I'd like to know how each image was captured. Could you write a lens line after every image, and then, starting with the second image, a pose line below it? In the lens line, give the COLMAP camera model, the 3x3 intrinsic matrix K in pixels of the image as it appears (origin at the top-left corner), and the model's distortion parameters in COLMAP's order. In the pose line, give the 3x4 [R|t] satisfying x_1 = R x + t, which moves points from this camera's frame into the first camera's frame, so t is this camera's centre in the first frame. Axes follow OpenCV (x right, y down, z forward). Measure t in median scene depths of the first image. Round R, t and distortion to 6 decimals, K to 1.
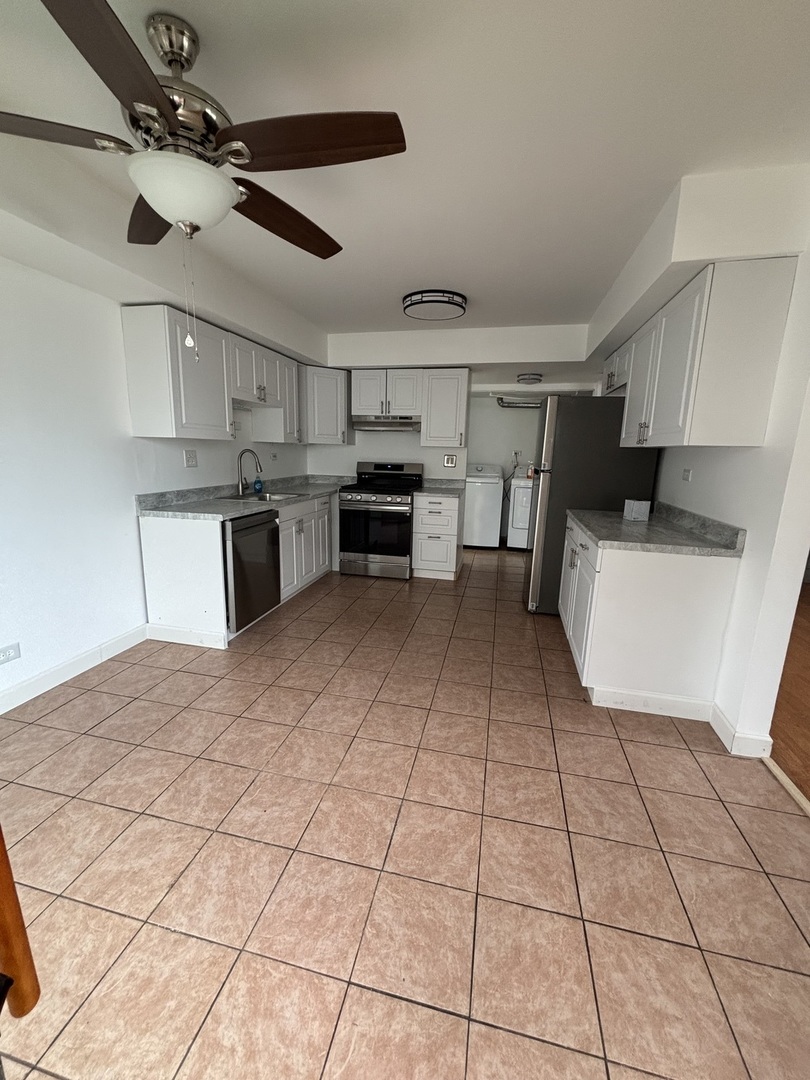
lens RADIAL K [[439.6, 0, 408.1], [0, 439.6, 537.5], [0, 0, 1]] dist [-0.002281, -0.000151]
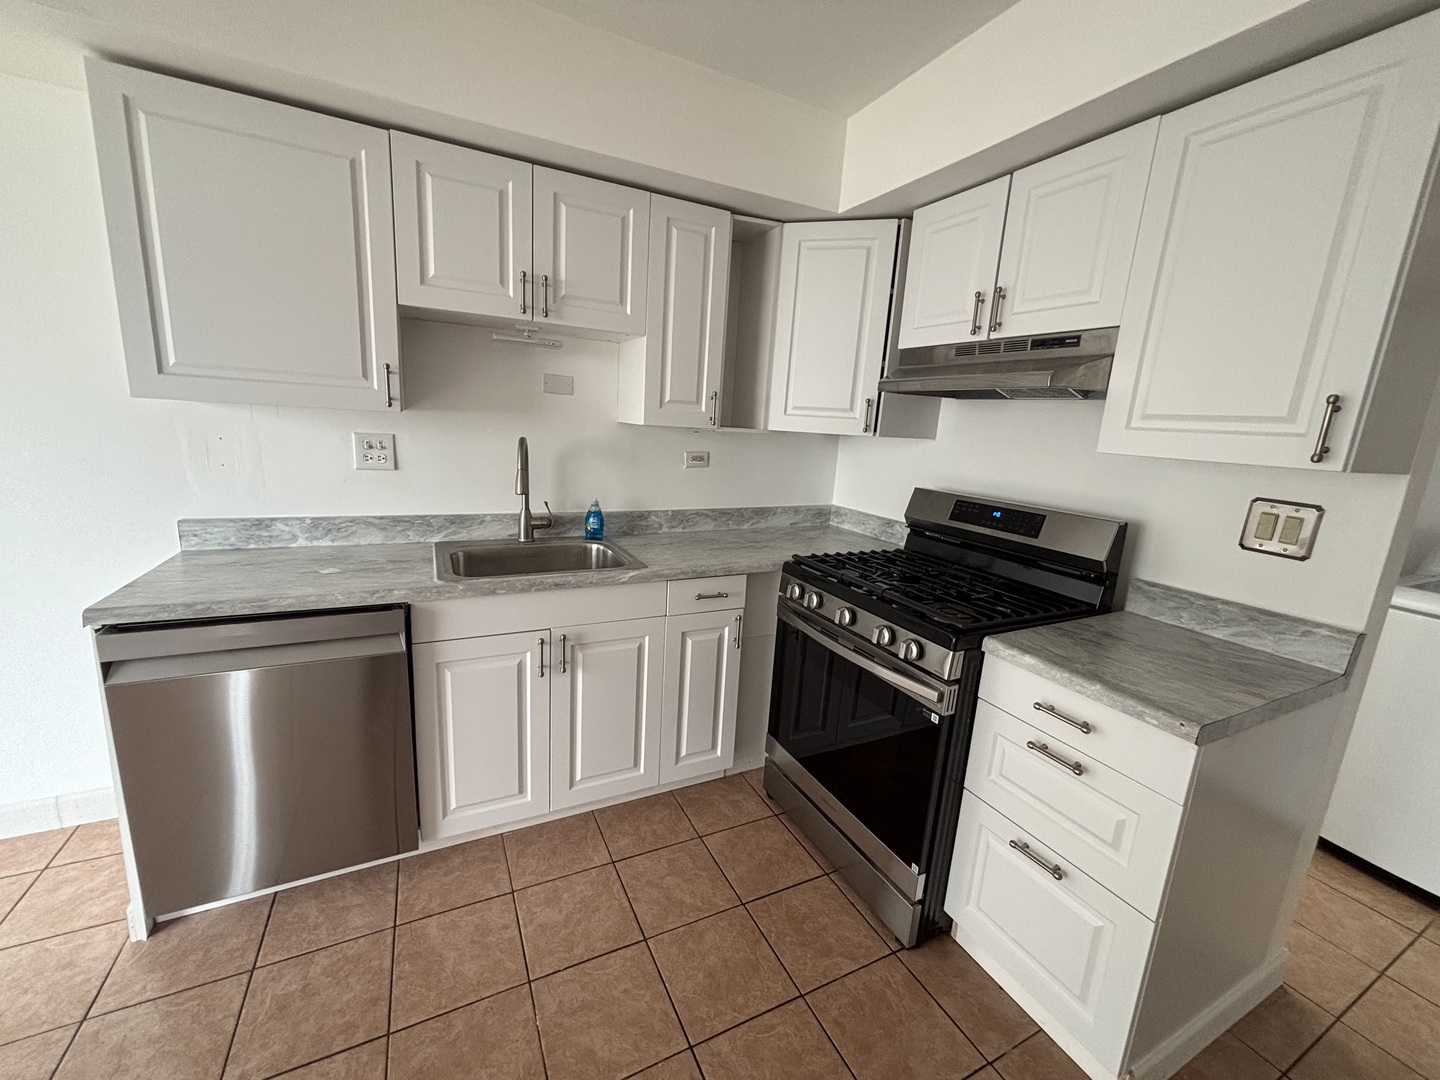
lens RADIAL K [[586.2, 0, 718.0], [0, 586.2, 540.0], [0, 0, 1]] dist [-0.002281, -0.000151]
pose [[0.629118, 0.170452, -0.758390, 0.151090], [-0.192526, 0.979430, 0.060423, -0.141427], [0.753089, 0.107997, 0.648994, 0.642005]]
